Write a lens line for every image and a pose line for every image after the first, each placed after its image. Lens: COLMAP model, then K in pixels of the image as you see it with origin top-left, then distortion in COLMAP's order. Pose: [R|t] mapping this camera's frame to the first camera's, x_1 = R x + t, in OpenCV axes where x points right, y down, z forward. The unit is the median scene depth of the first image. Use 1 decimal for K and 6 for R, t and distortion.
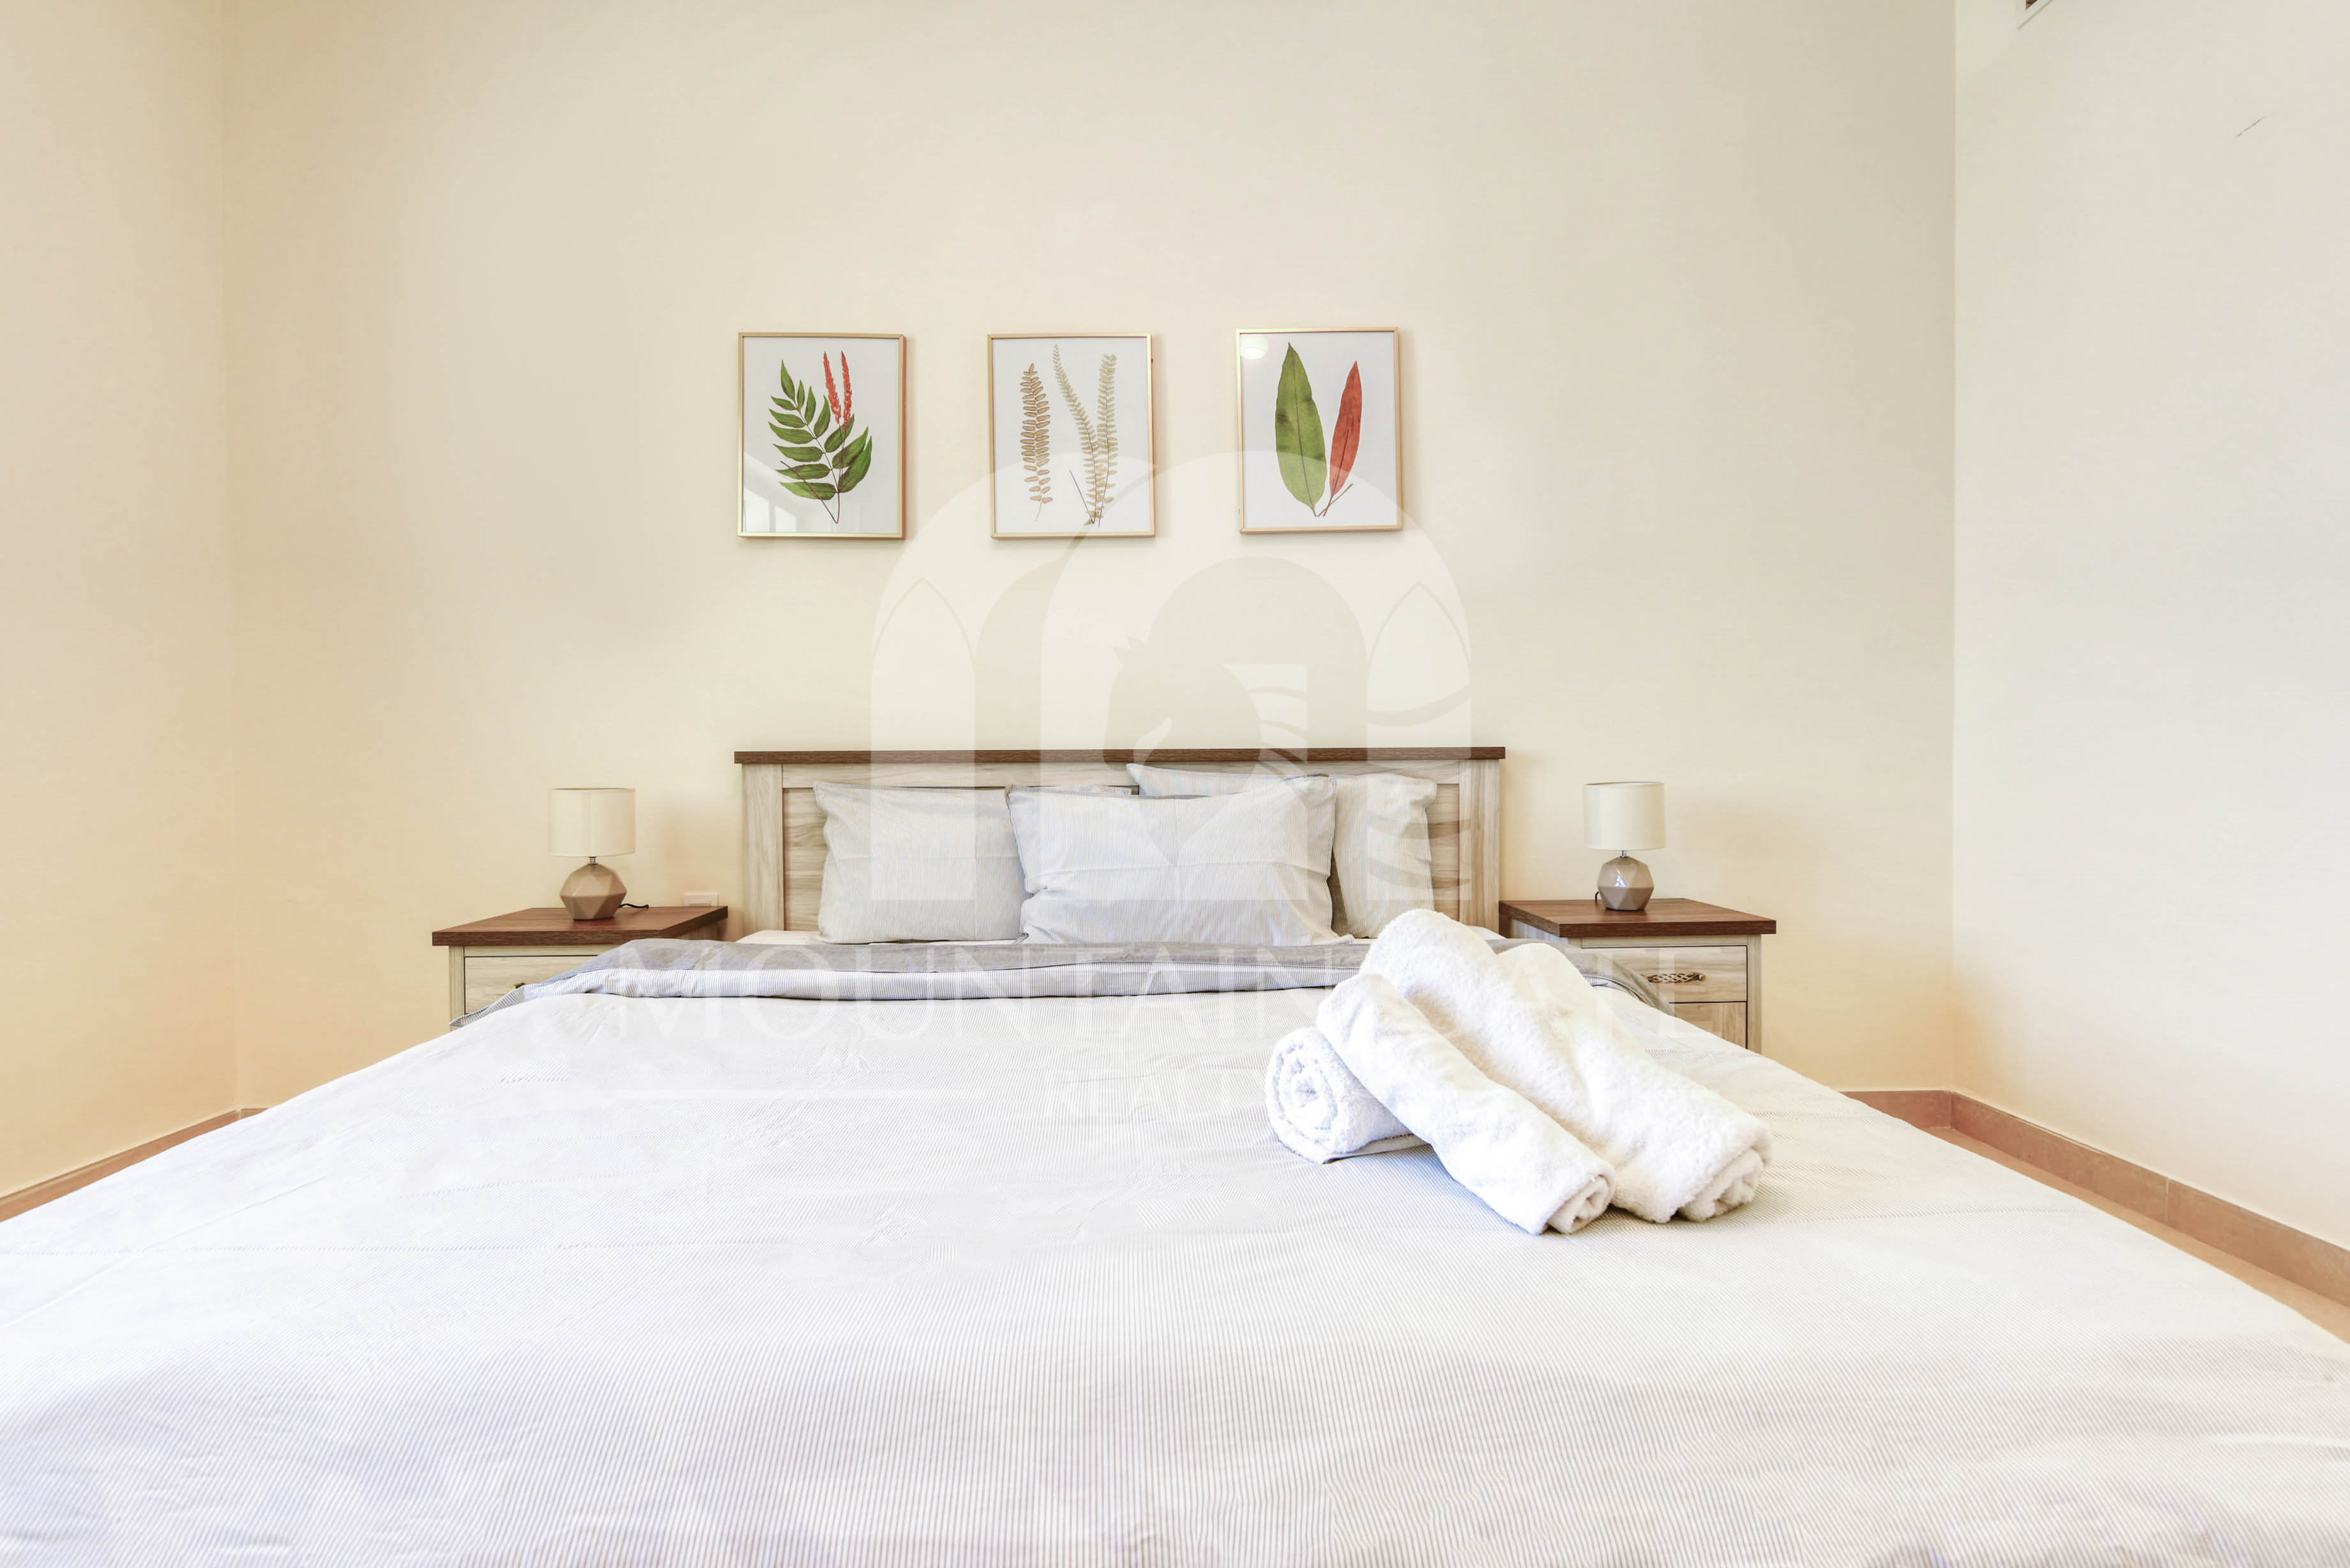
lens RADIAL K [[1186.6, 0, 1169.1], [0, 1186.6, 762.0], [0, 0, 1]] dist [0.005283, 0.000134]
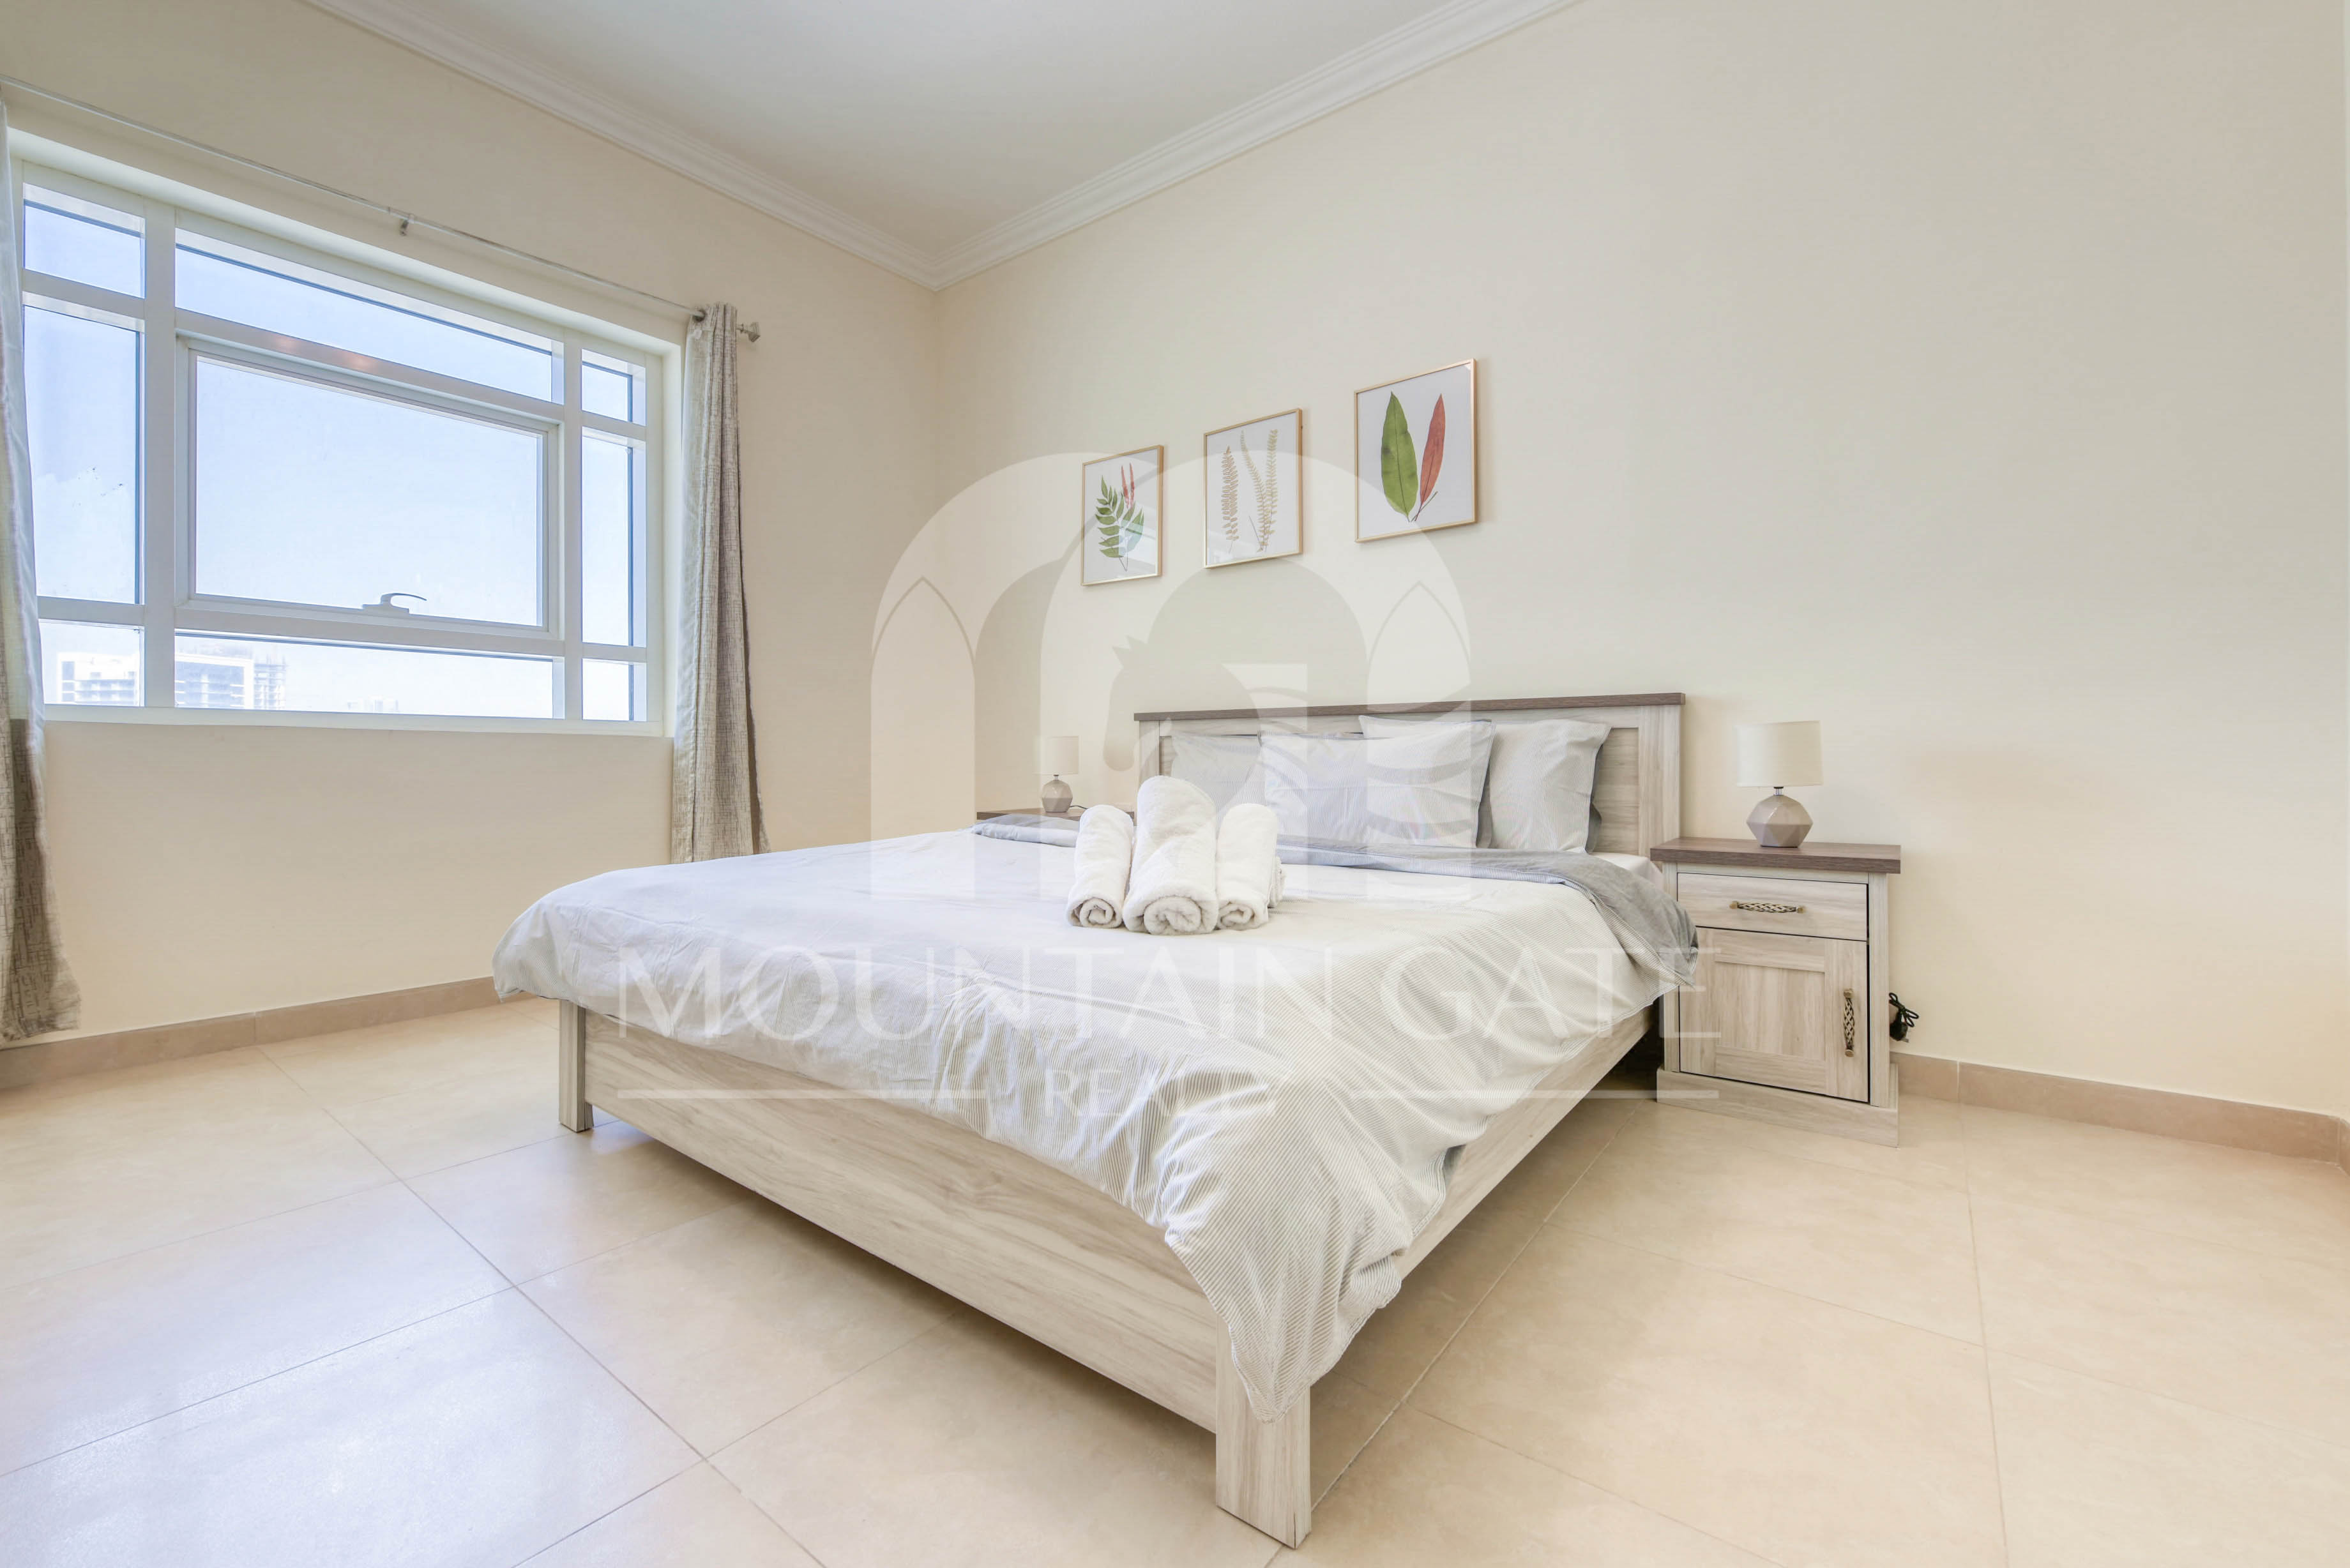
lens RADIAL K [[961.4, 0, 1178.5], [0, 961.4, 747.5], [0, 0, 1]] dist [0.005006, -0.000081]
pose [[0.784092, -0.002613, -0.620640, 0.583896], [0.015929, 0.999746, 0.015915, 0.019403], [0.620441, -0.022365, 0.783934, 0.012515]]
